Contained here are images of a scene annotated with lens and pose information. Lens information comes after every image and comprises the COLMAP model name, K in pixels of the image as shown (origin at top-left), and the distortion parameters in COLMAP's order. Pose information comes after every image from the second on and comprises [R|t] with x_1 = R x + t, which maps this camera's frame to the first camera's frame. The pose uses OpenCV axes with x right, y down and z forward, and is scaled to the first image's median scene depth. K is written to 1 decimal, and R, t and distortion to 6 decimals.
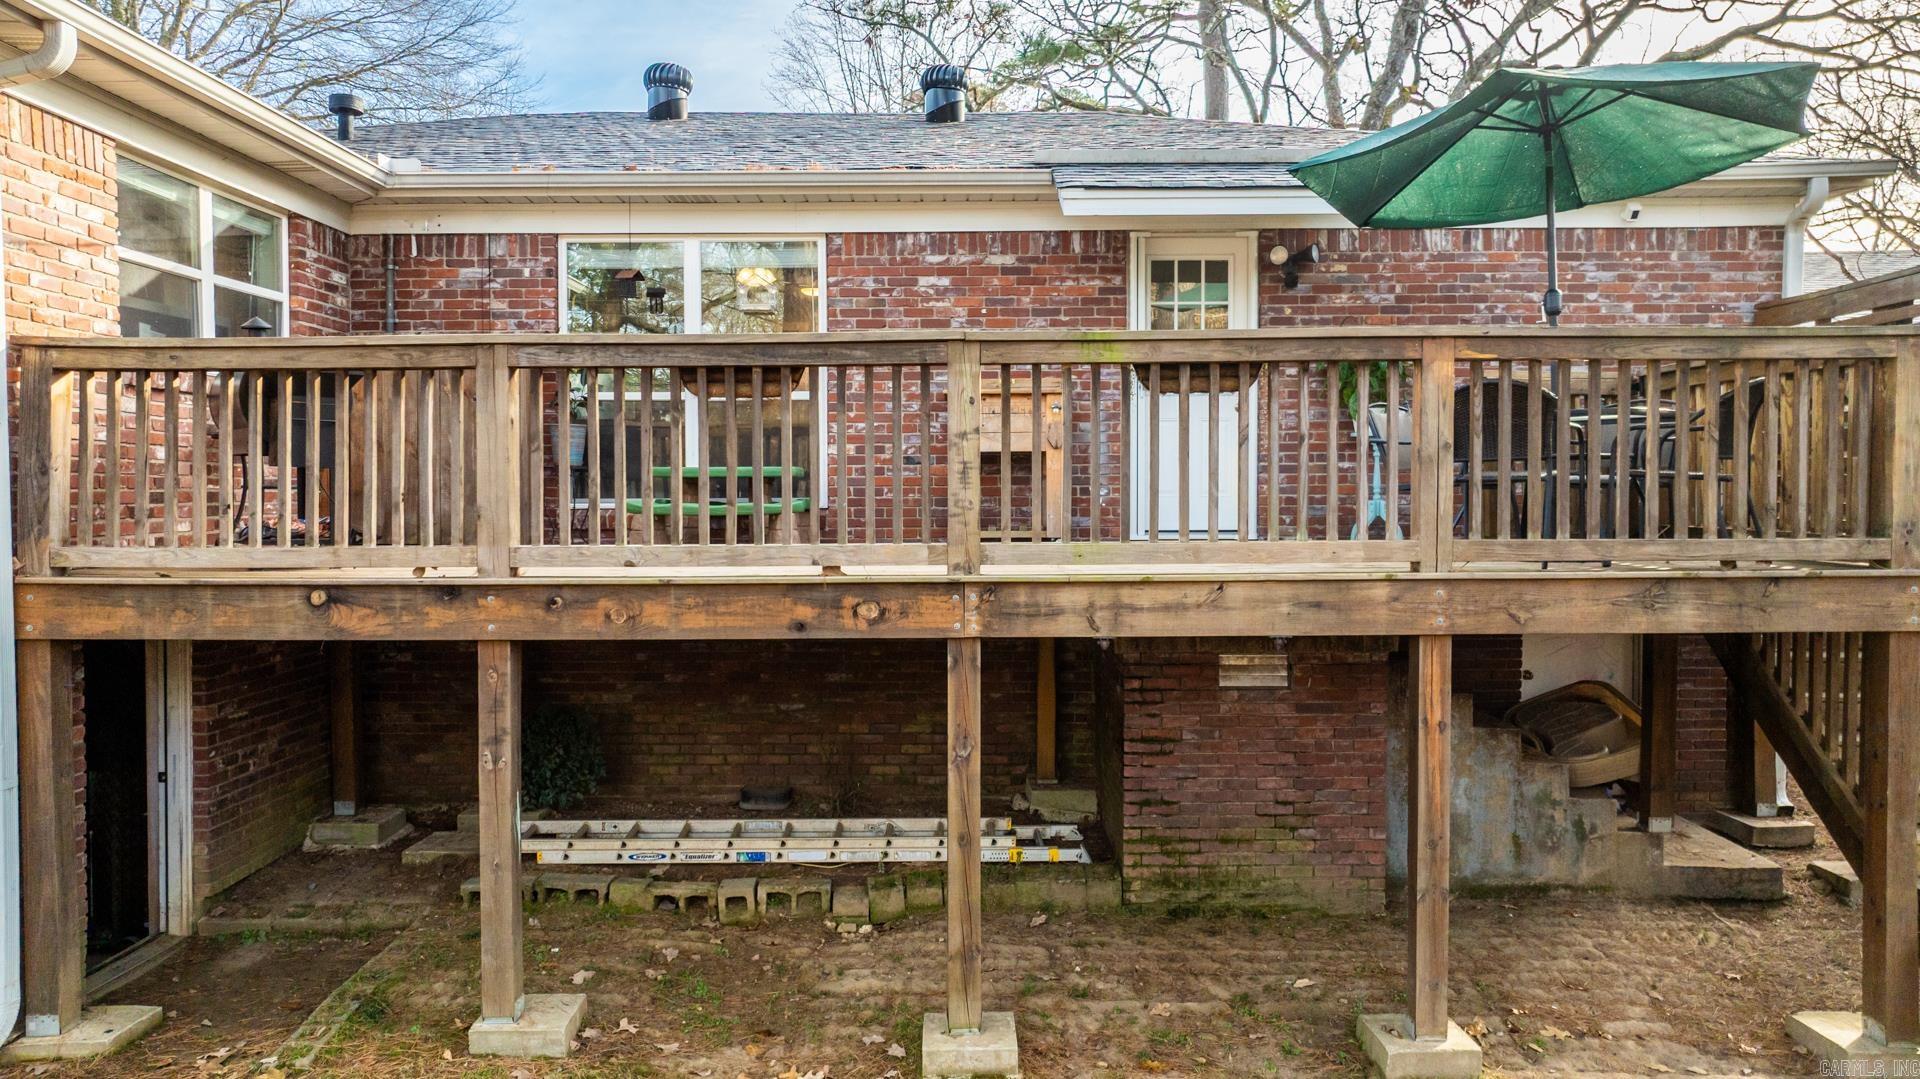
lens RADIAL K [[1366.6, 0, 957.7], [0, 1366.6, 550.2], [0, 0, 1]] dist [-0.015280, 0.007868]
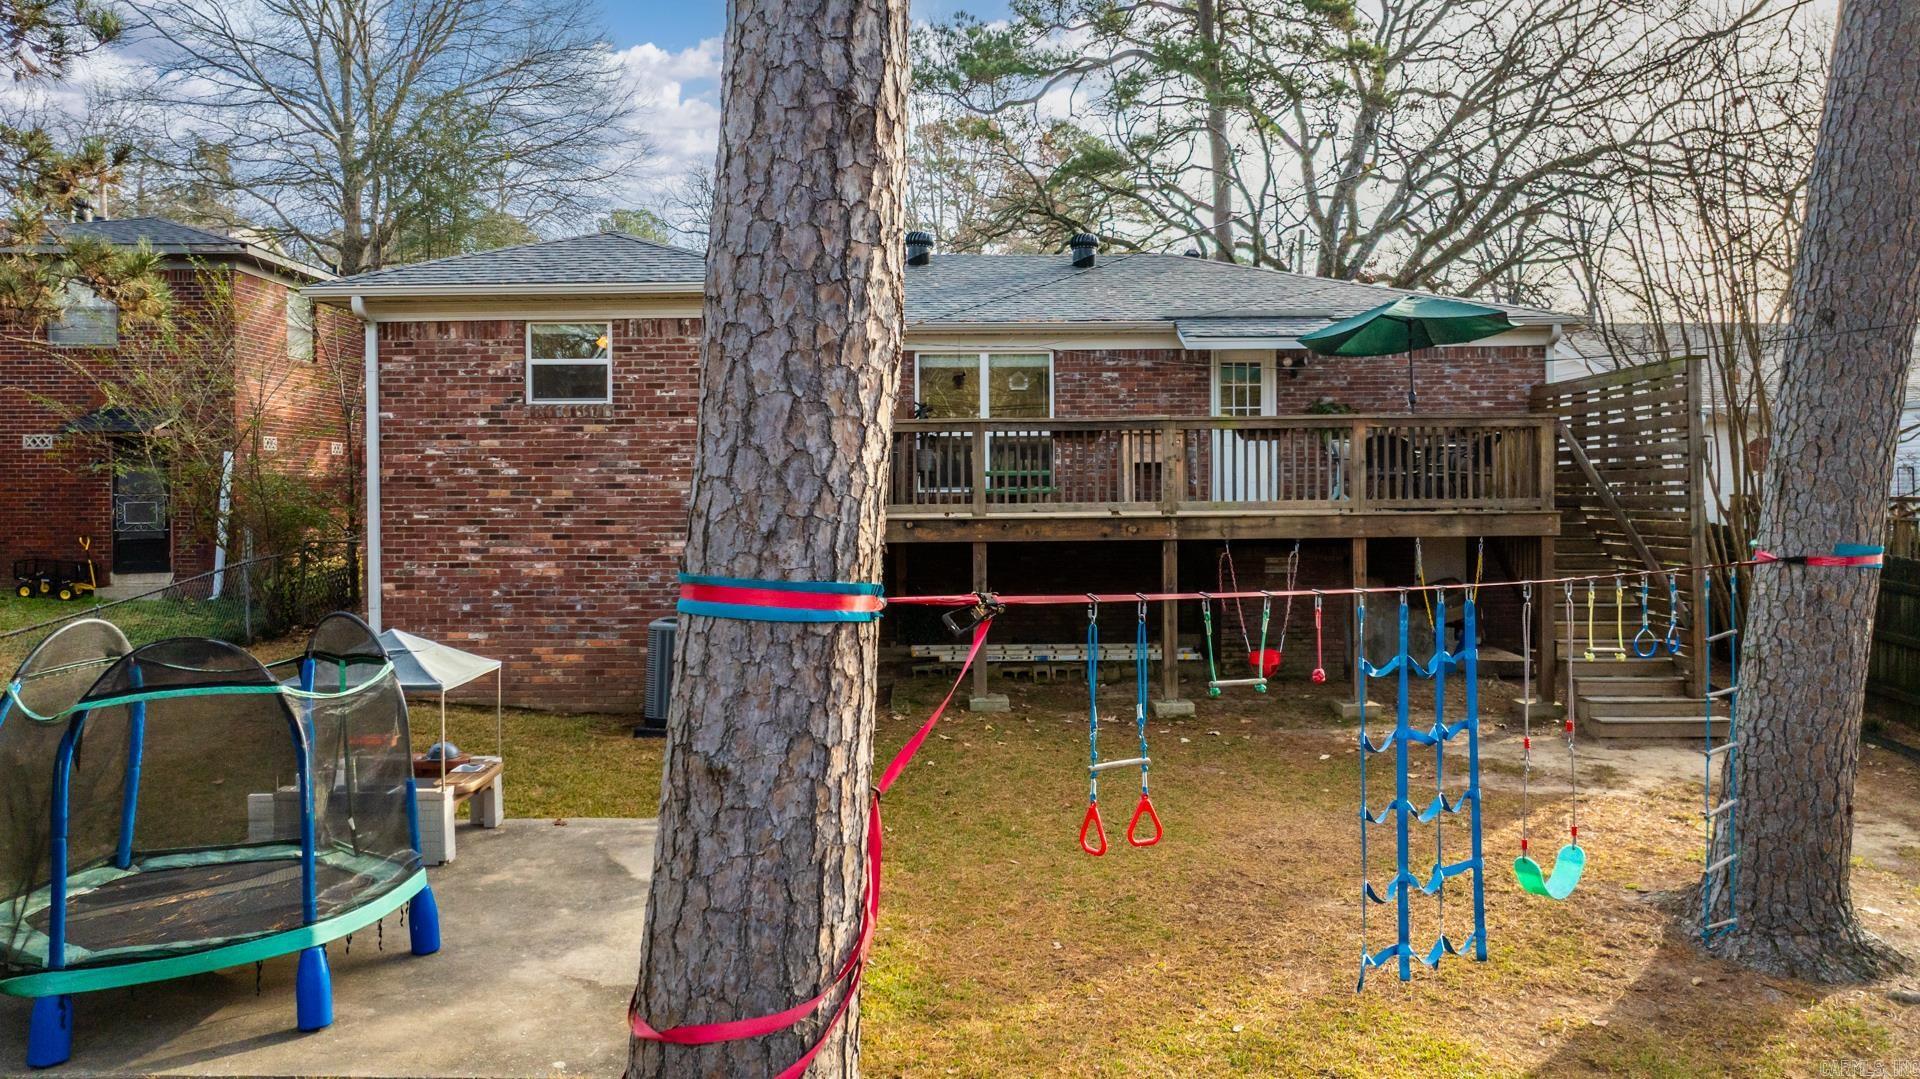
lens RADIAL K [[1366.6, 0, 960.7], [0, 1366.6, 531.8], [0, 0, 1]] dist [-0.015280, 0.007868]
pose [[0.999817, -0.004892, 0.018490, -0.313132], [0.005172, 0.999872, -0.015117, 0.063059], [-0.018414, 0.015210, 0.999715, -1.092090]]
